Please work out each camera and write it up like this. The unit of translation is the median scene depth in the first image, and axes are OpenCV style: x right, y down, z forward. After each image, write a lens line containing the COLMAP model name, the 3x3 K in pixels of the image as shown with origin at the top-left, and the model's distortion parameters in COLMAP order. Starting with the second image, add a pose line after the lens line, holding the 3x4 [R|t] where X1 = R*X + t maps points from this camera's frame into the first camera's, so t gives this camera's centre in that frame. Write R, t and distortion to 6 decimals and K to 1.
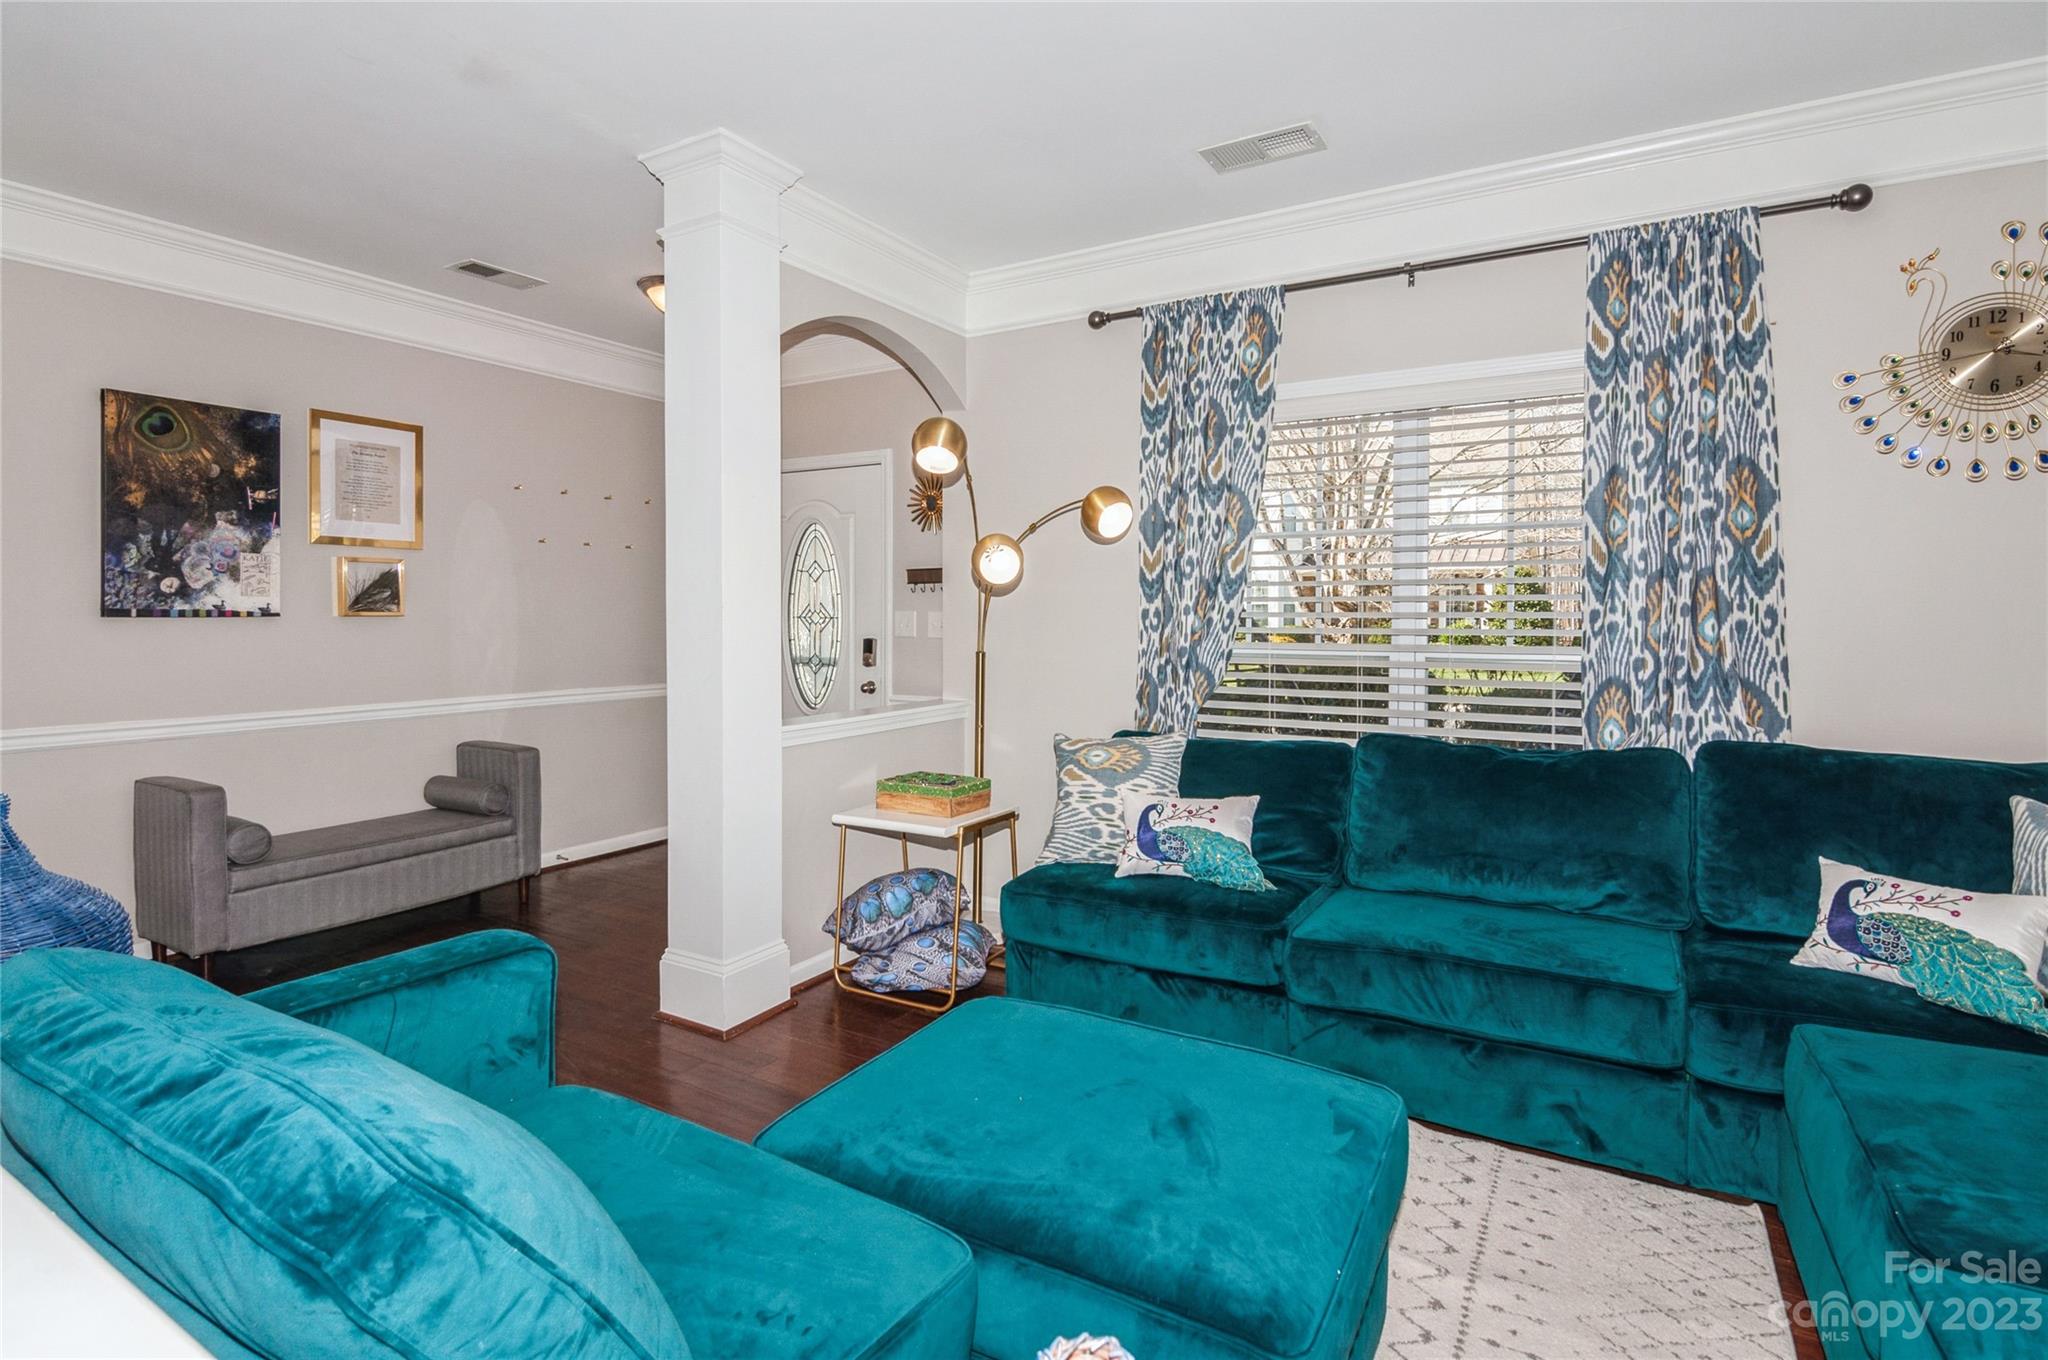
lens RADIAL K [[998.9, 0, 1012.5], [0, 998.9, 660.2], [0, 0, 1]] dist [-0.011702, -0.001396]
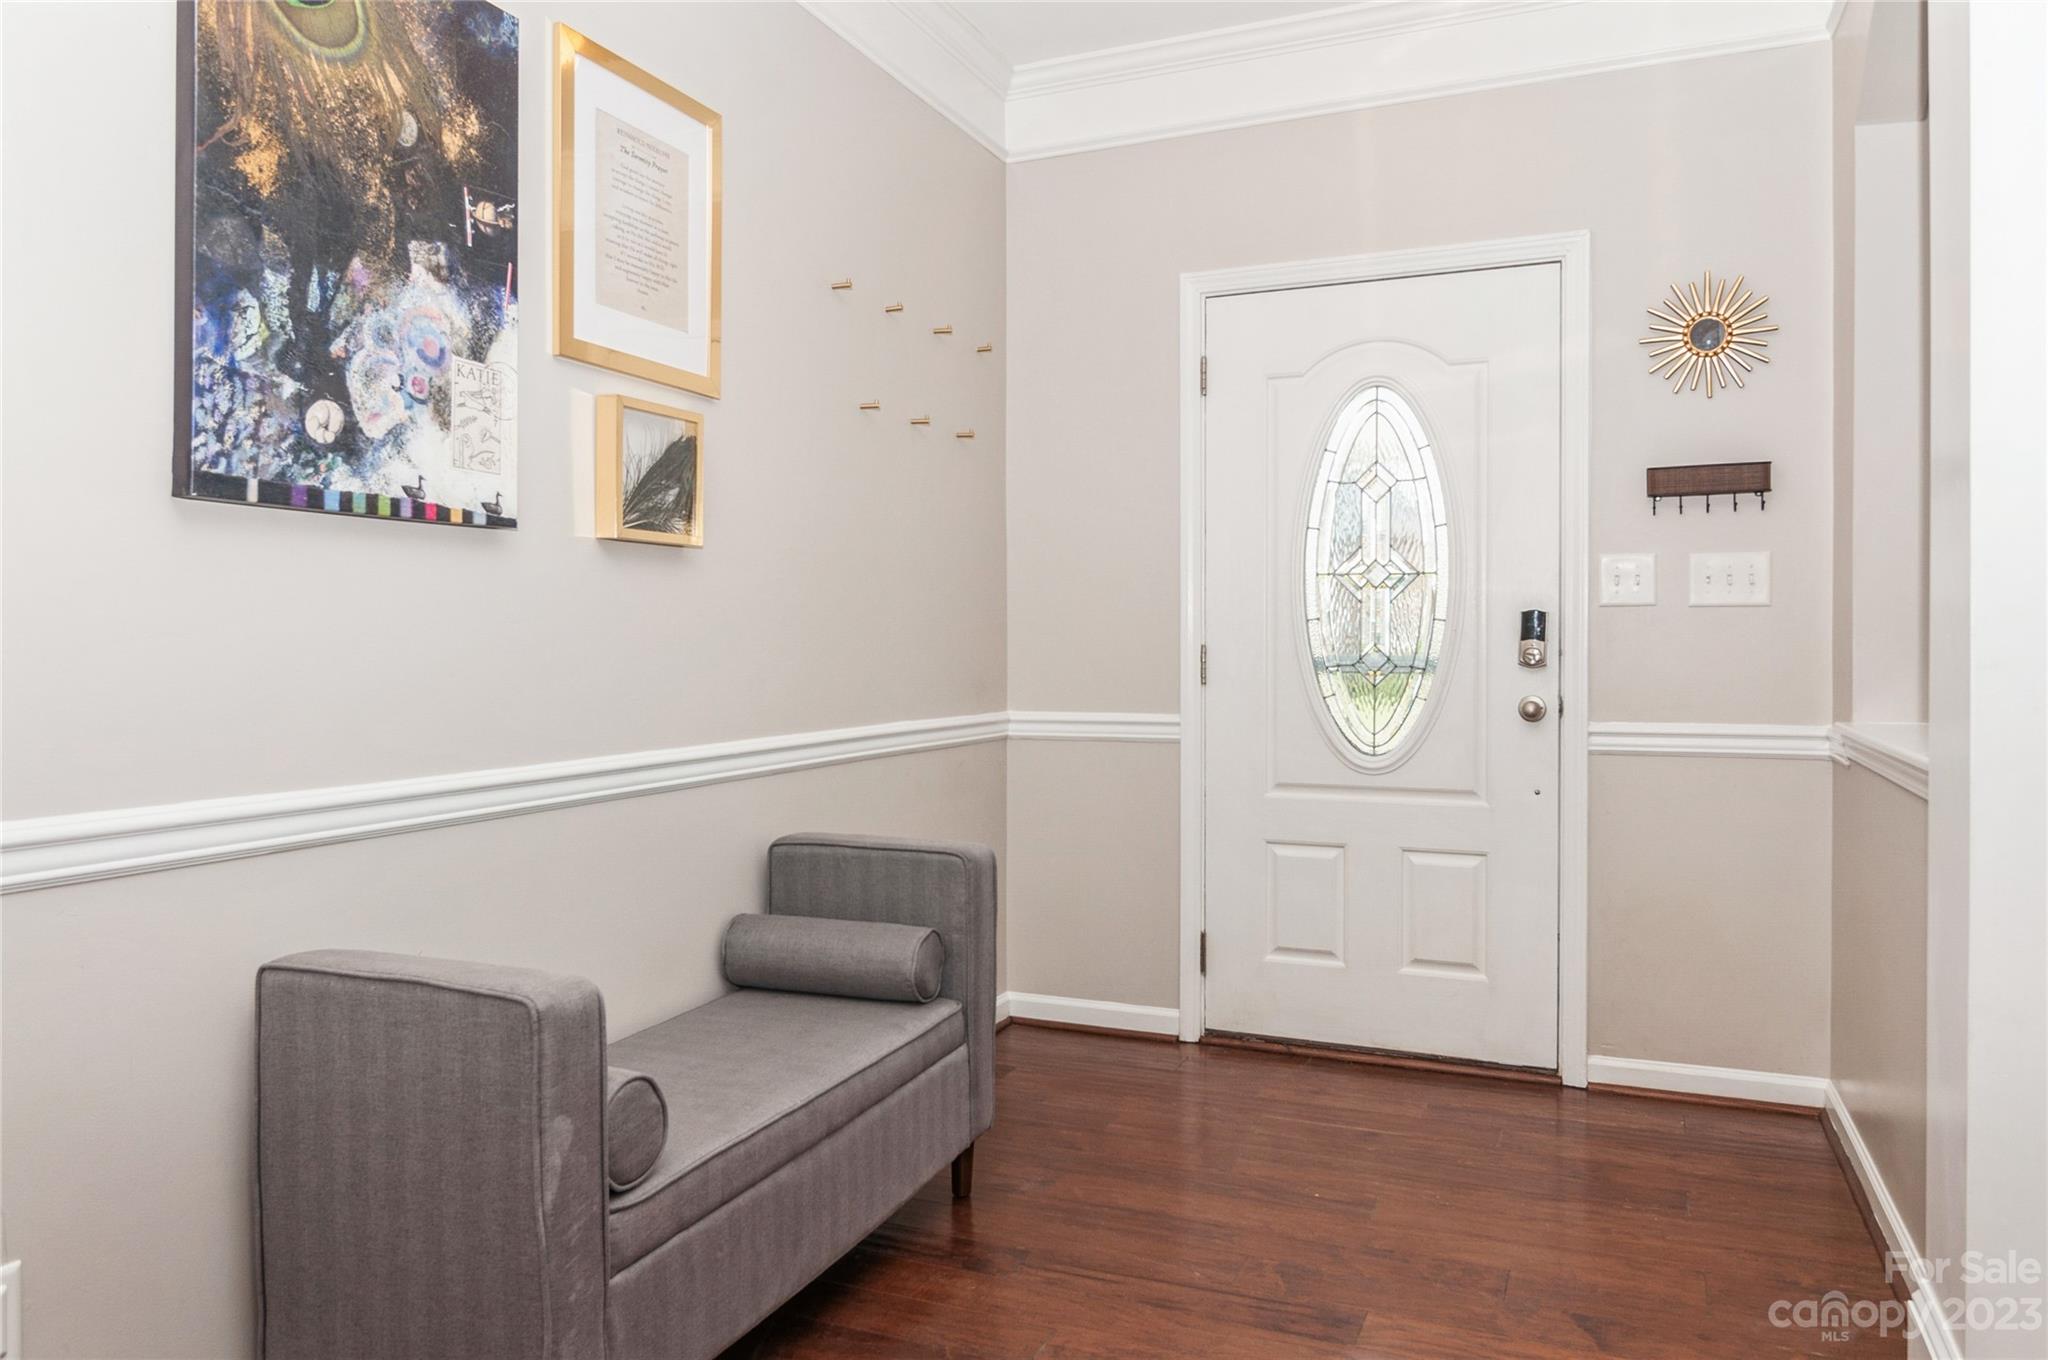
lens RADIAL K [[1438.5, 0, 1025.4], [0, 1438.5, 680.8], [0, 0, 1]] dist [-0.000518, 0.009286]
pose [[0.989748, -0.009251, 0.142522, -0.657805], [0.012707, 0.999646, -0.023356, 0.033800], [-0.142255, 0.024927, 0.989516, 0.433581]]
